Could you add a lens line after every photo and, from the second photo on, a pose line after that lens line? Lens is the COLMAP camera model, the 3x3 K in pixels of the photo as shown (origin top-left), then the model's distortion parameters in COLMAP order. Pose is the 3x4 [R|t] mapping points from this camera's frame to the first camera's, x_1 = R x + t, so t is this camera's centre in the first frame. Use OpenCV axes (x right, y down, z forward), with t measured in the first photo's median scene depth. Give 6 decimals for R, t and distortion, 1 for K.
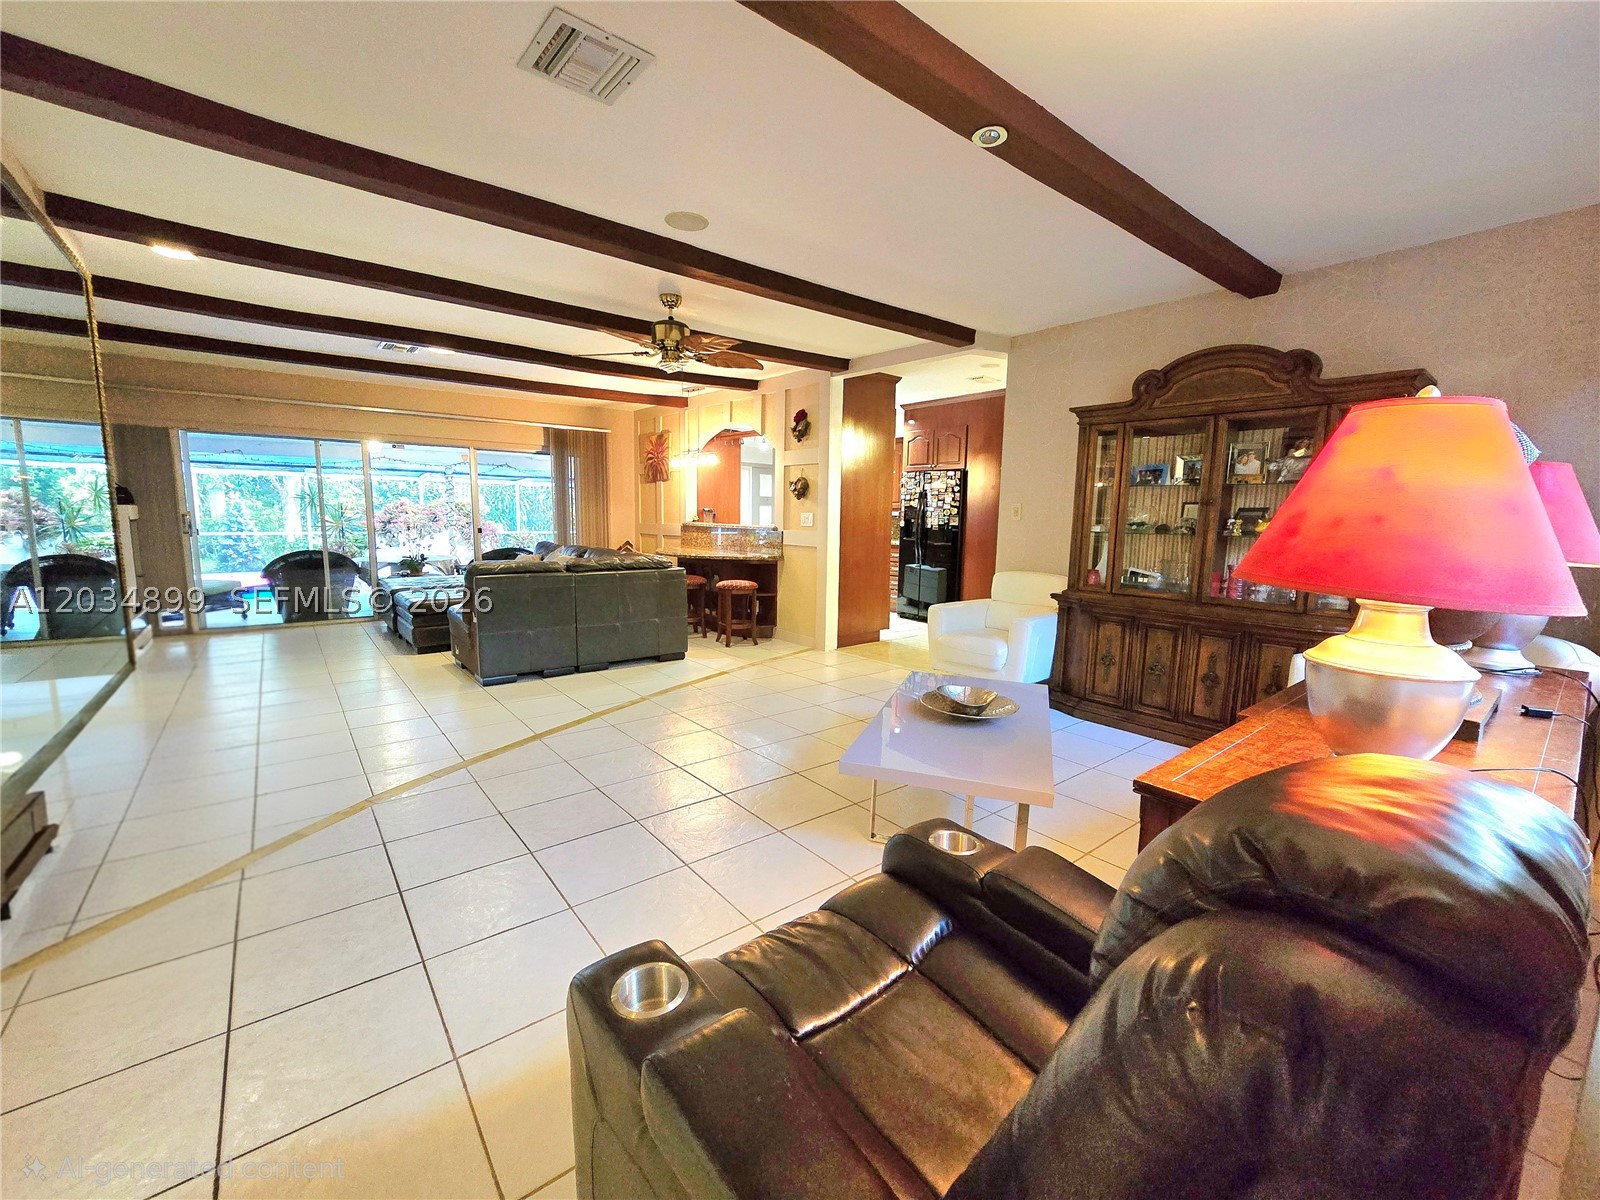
lens RADIAL K [[656.2, 0, 800.0], [0, 656.2, 600.0], [0, 0, 1]] dist [-0.003717, -0.000605]
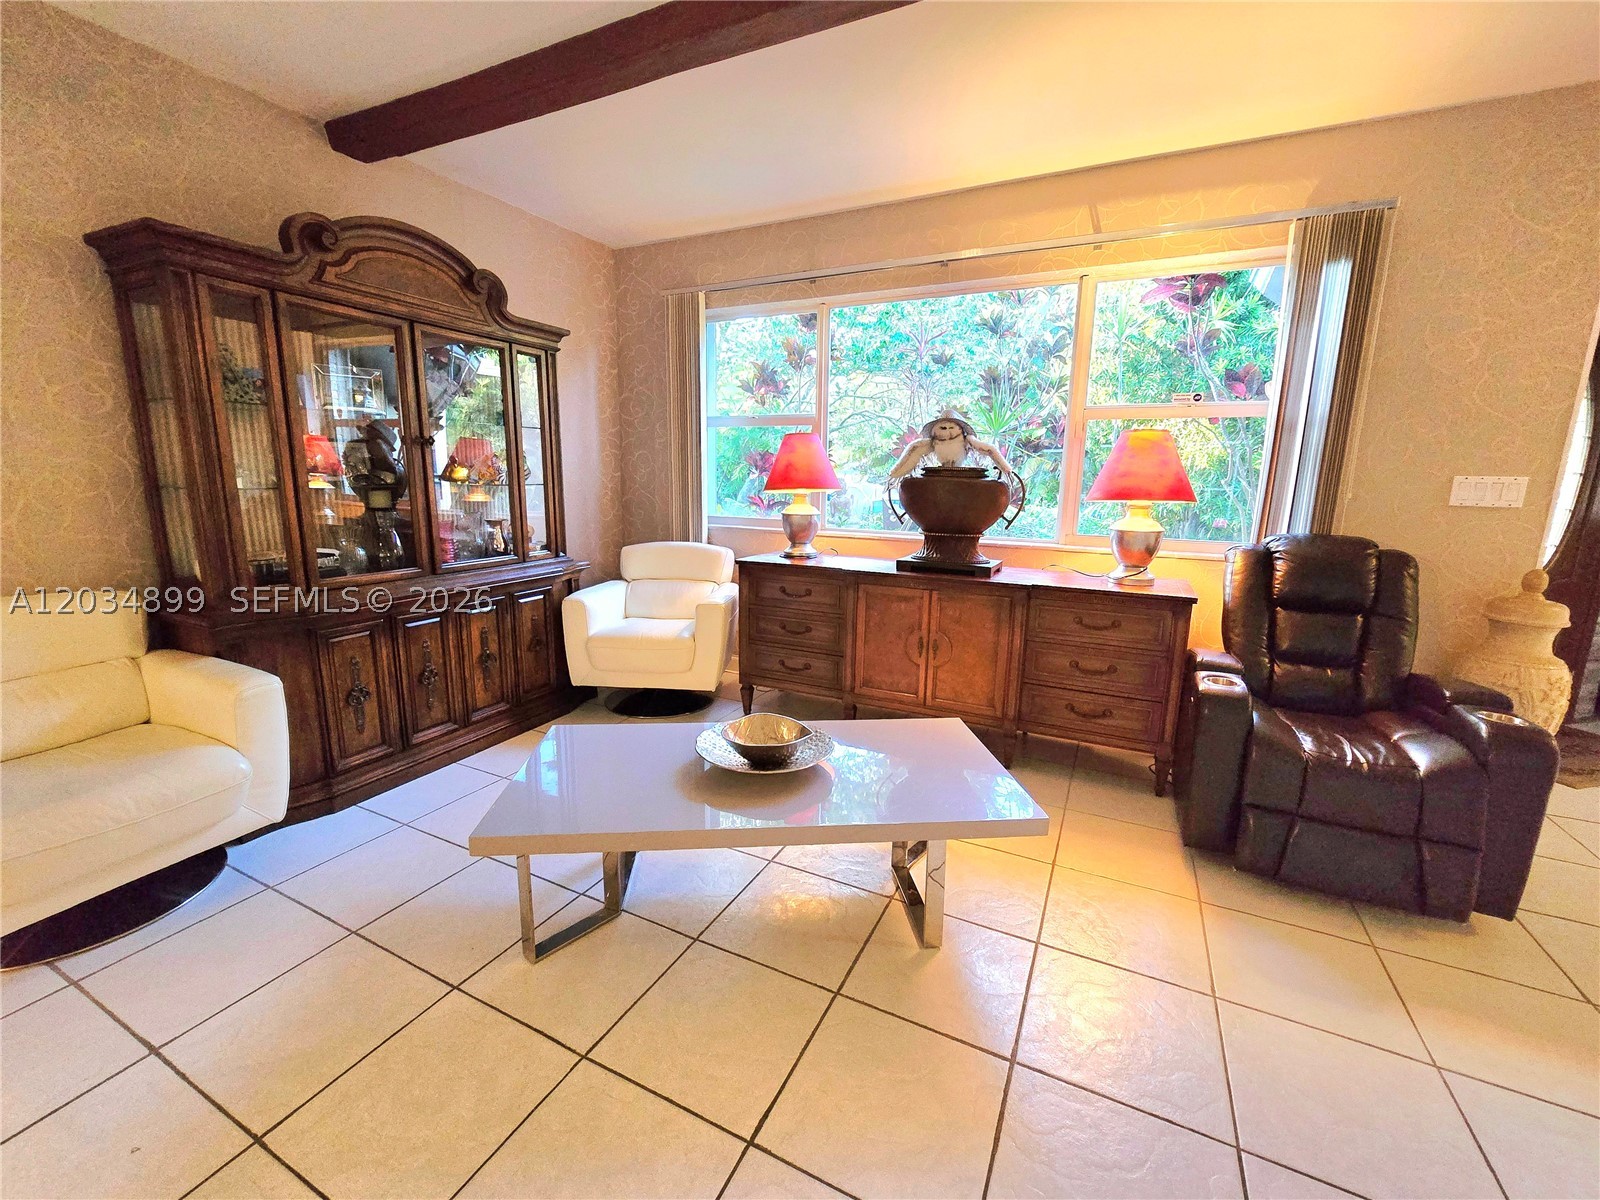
lens RADIAL K [[656.2, 0, 800.0], [0, 656.2, 600.0], [0, 0, 1]] dist [-0.003717, -0.000605]
pose [[-0.431712, -0.194889, 0.880706, -0.151423], [0.092941, 0.961572, 0.258343, -0.074281], [-0.897211, 0.193383, -0.397009, 0.546568]]
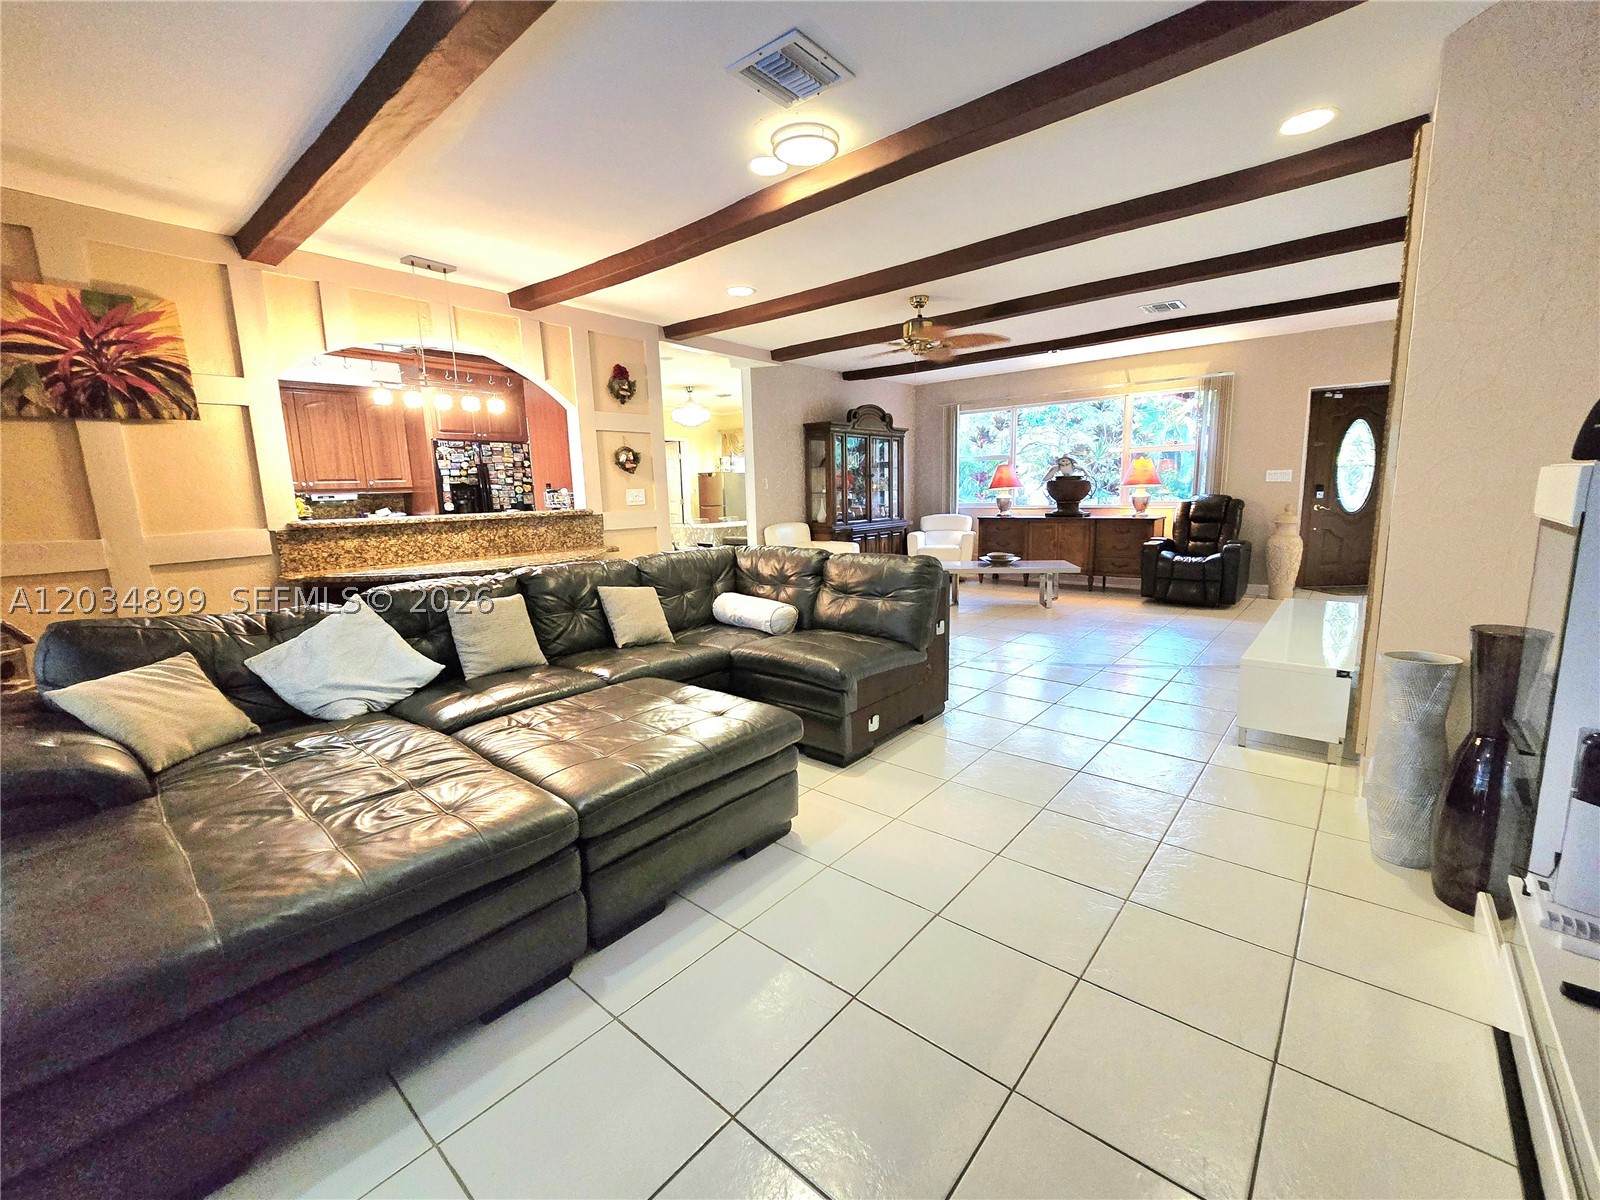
lens RADIAL K [[656.2, 0, 800.0], [0, 656.2, 600.0], [0, 0, 1]] dist [-0.003717, -0.000605]
pose [[-0.179730, -0.177978, 0.967482, -0.878818], [0.151965, 0.966668, 0.206059, -0.136533], [-0.971907, 0.184059, -0.146693, 0.938232]]
